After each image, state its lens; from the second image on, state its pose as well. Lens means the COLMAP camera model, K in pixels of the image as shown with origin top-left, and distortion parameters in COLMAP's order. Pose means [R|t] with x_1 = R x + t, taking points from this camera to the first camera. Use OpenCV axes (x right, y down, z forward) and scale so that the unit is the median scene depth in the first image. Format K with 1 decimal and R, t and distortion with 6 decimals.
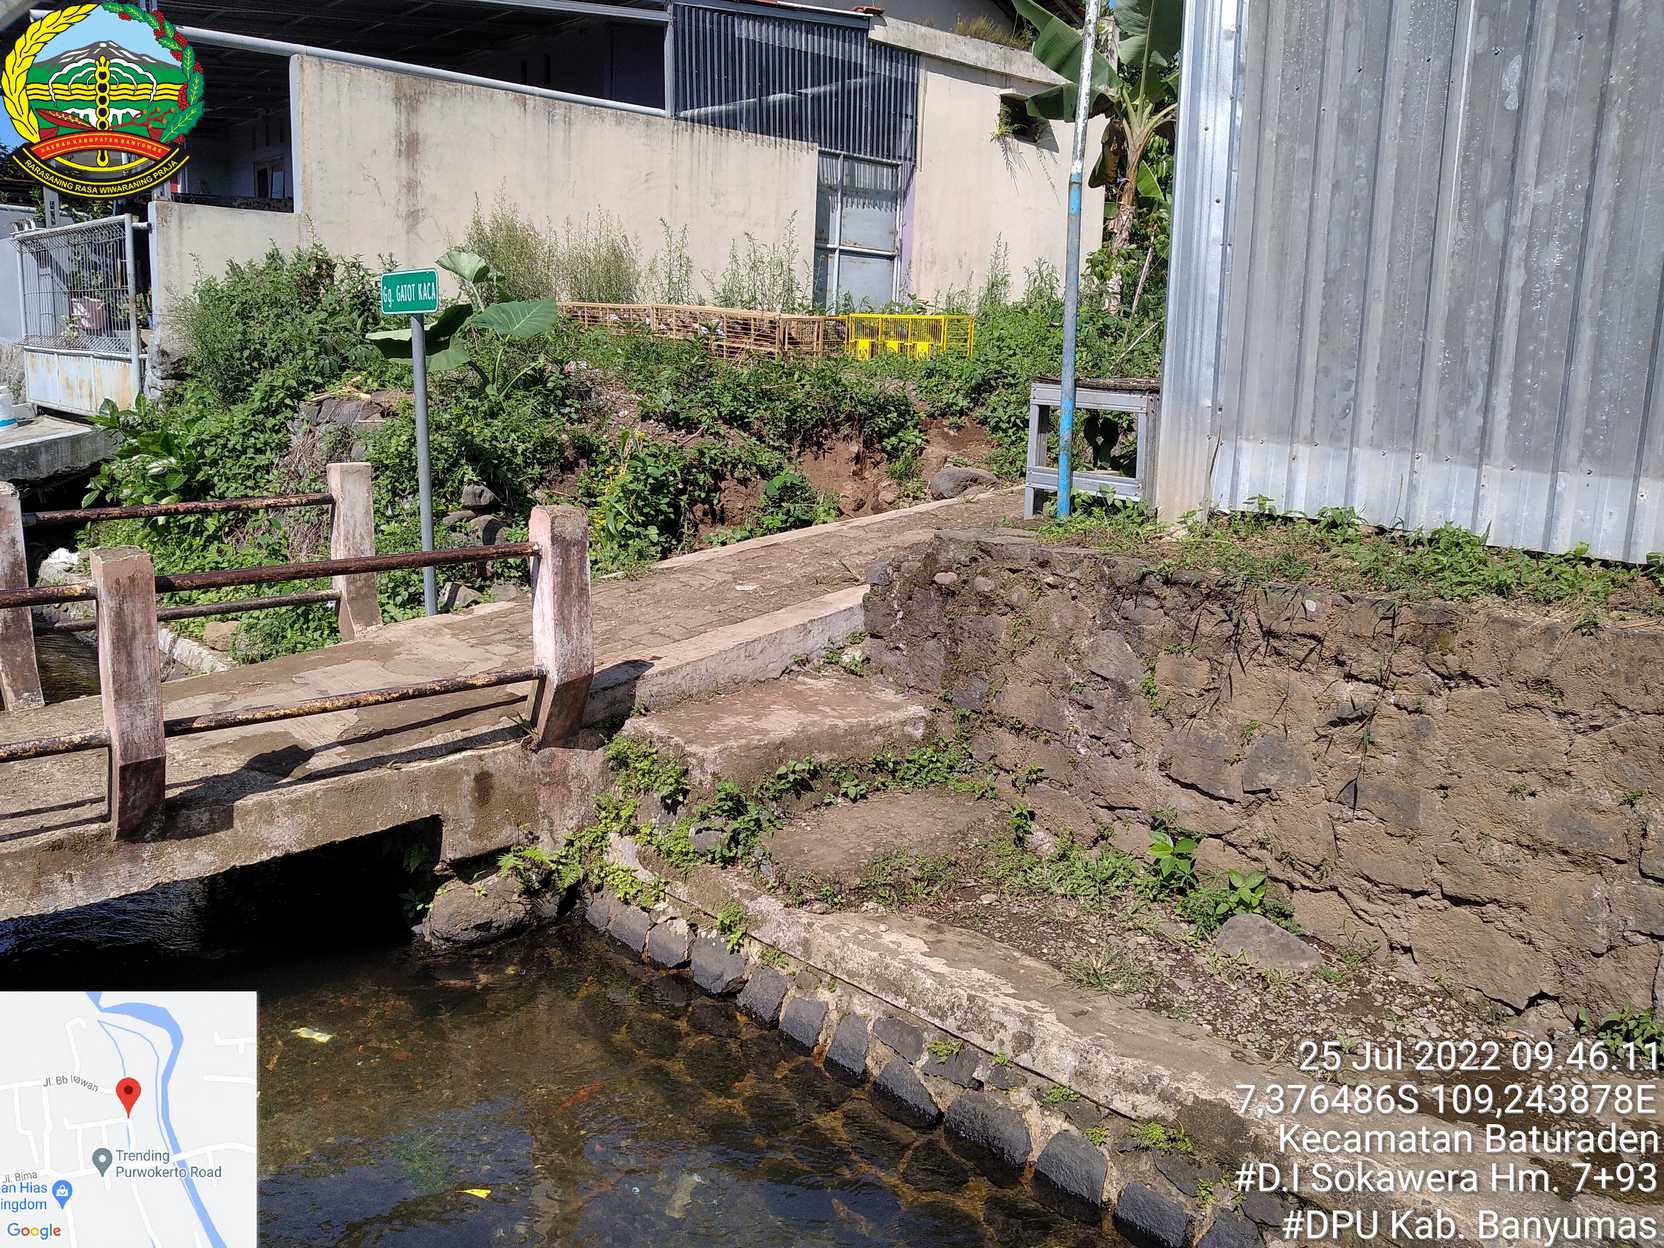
lens RADIAL K [[1386.8, 0, 849.2], [0, 1386.8, 616.2], [0, 0, 1]] dist [0.013222, -0.053840]
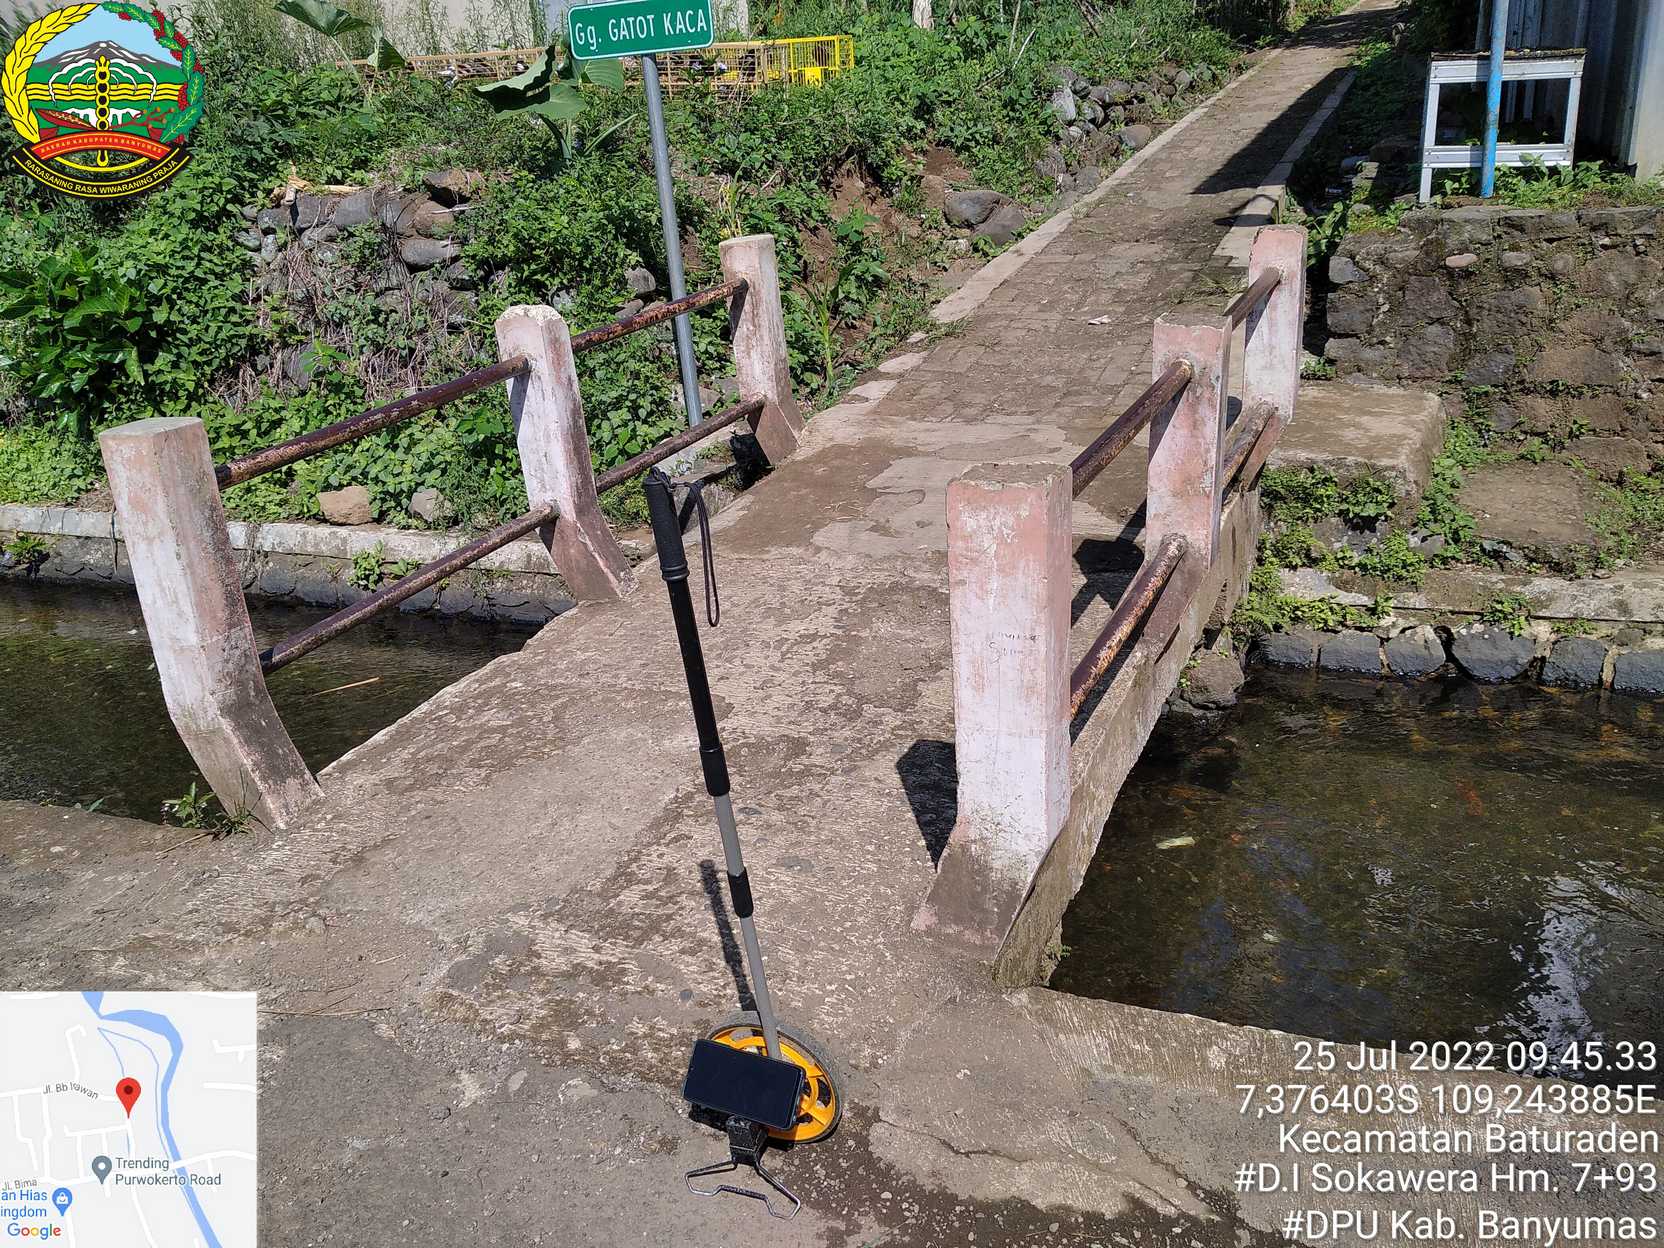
lens RADIAL K [[1386.8, 0, 830.5], [0, 1386.8, 629.1], [0, 0, 1]] dist [0.013222, -0.053840]
pose [[0.896015, -0.238331, 0.374639, -0.720991], [0.169112, 0.963320, 0.208365, -0.051794], [-0.410557, -0.123342, 0.903454, 0.213004]]
